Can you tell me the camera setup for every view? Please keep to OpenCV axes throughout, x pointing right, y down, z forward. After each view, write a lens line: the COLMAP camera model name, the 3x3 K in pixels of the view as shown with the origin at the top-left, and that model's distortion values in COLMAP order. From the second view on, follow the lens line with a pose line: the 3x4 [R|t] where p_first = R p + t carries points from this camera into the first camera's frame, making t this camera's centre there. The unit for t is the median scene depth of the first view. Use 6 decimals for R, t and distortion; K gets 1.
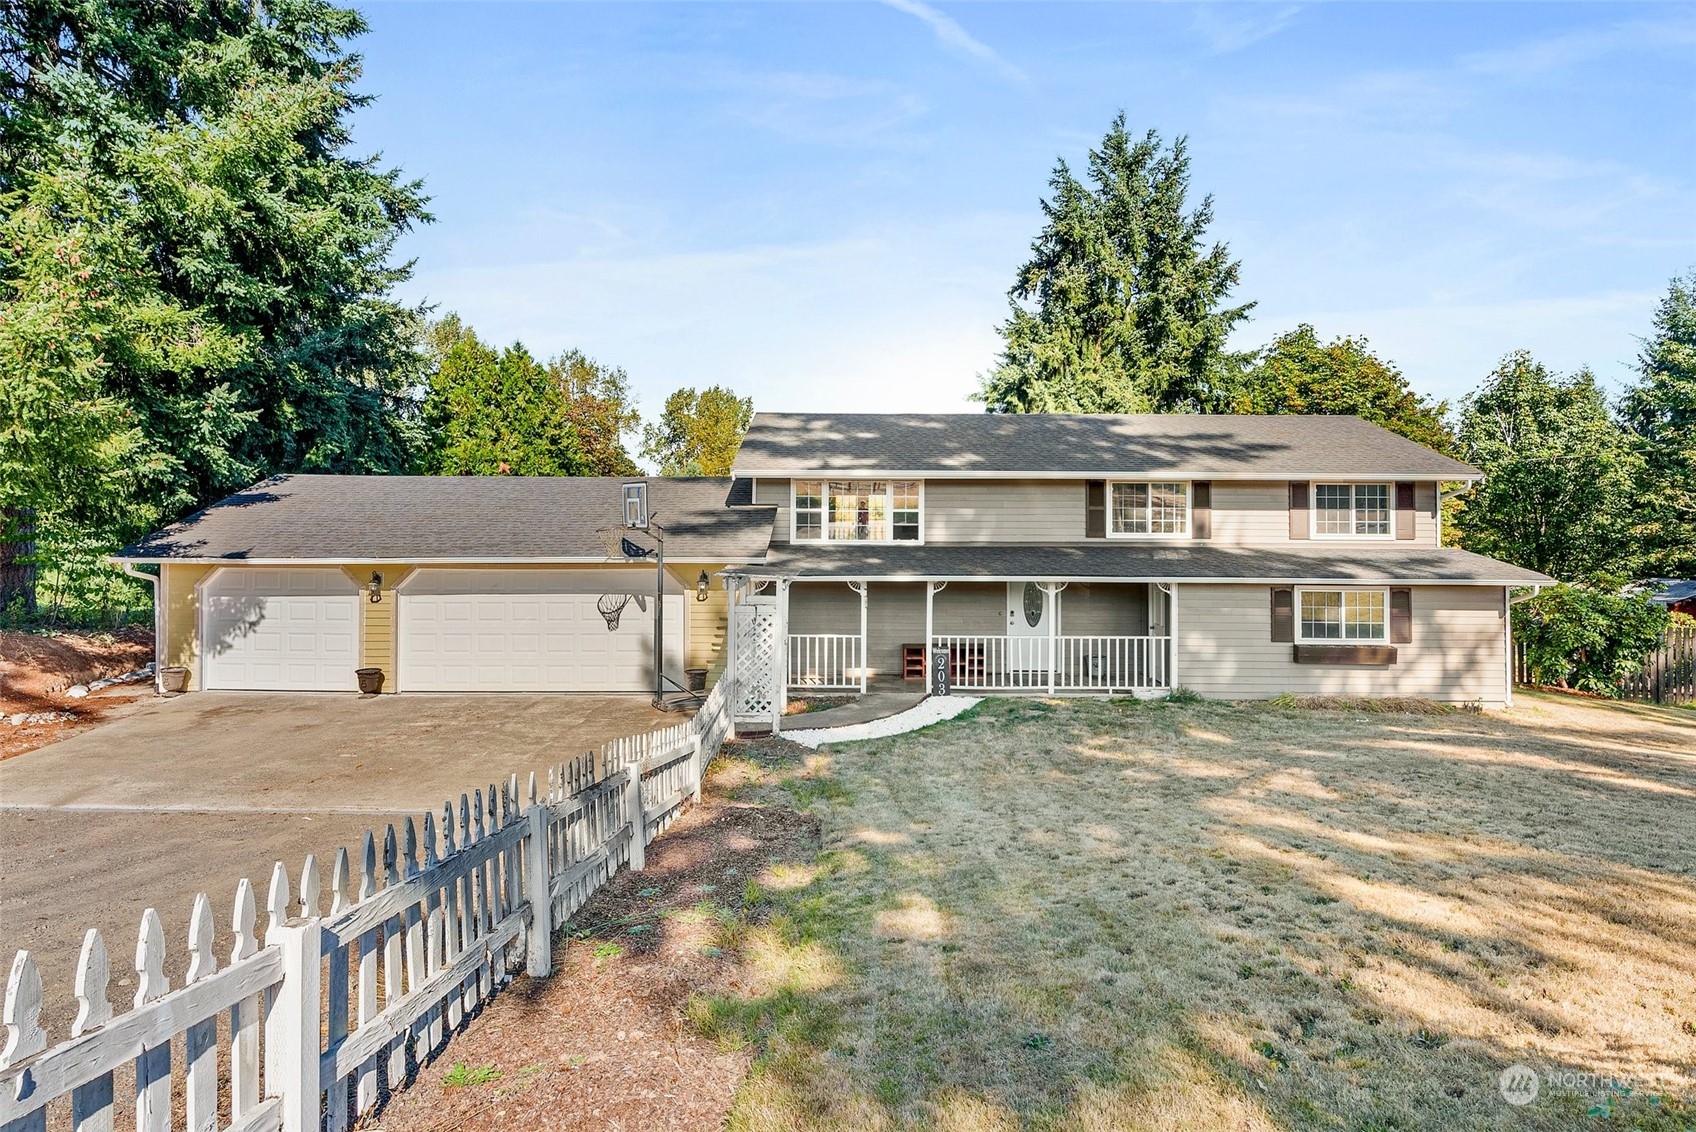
lens RADIAL K [[930.1, 0, 868.5], [0, 930.1, 493.4], [0, 0, 1]] dist [0.002739, -0.000580]
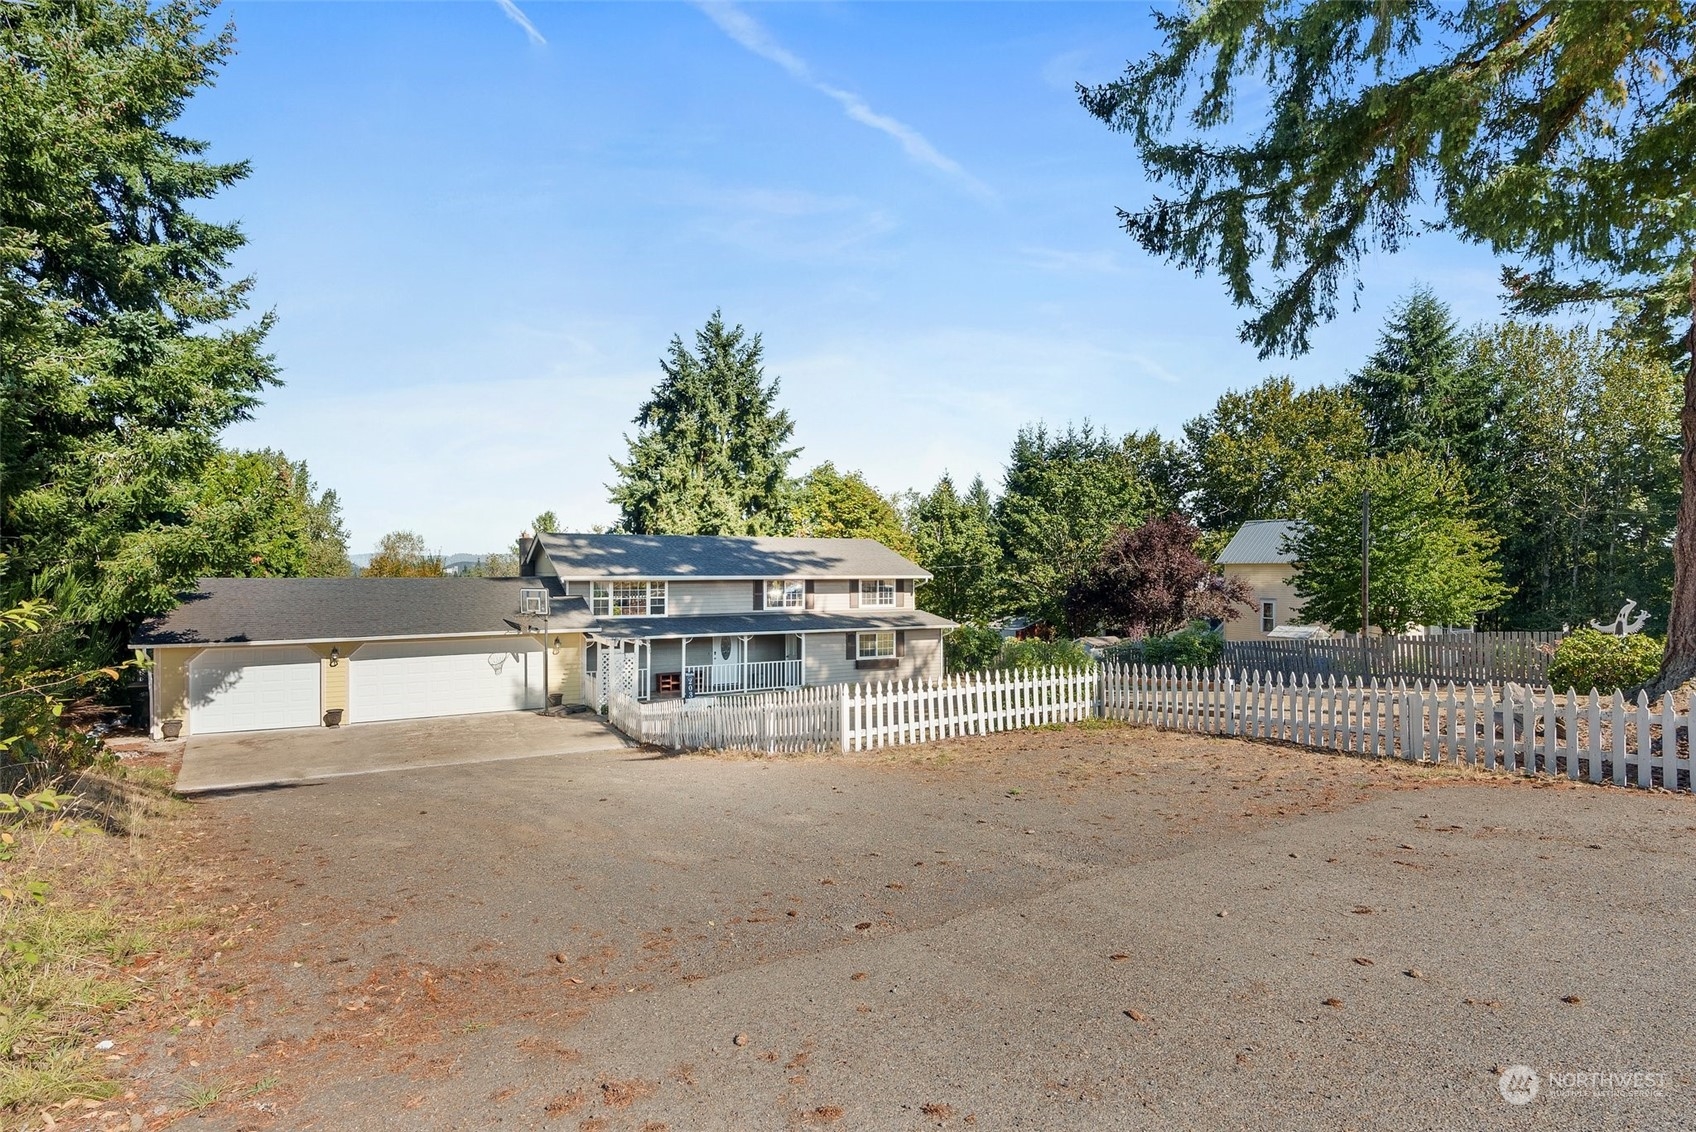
lens RADIAL K [[838.3, 0, 855.2], [0, 838.3, 559.6], [0, 0, 1]] dist [-0.042285, -0.000754]
pose [[0.873366, 0.000875, 0.487065, -0.394383], [-0.005206, 0.999958, 0.007539, -0.066180], [-0.487037, -0.009120, 0.873333, -0.543693]]
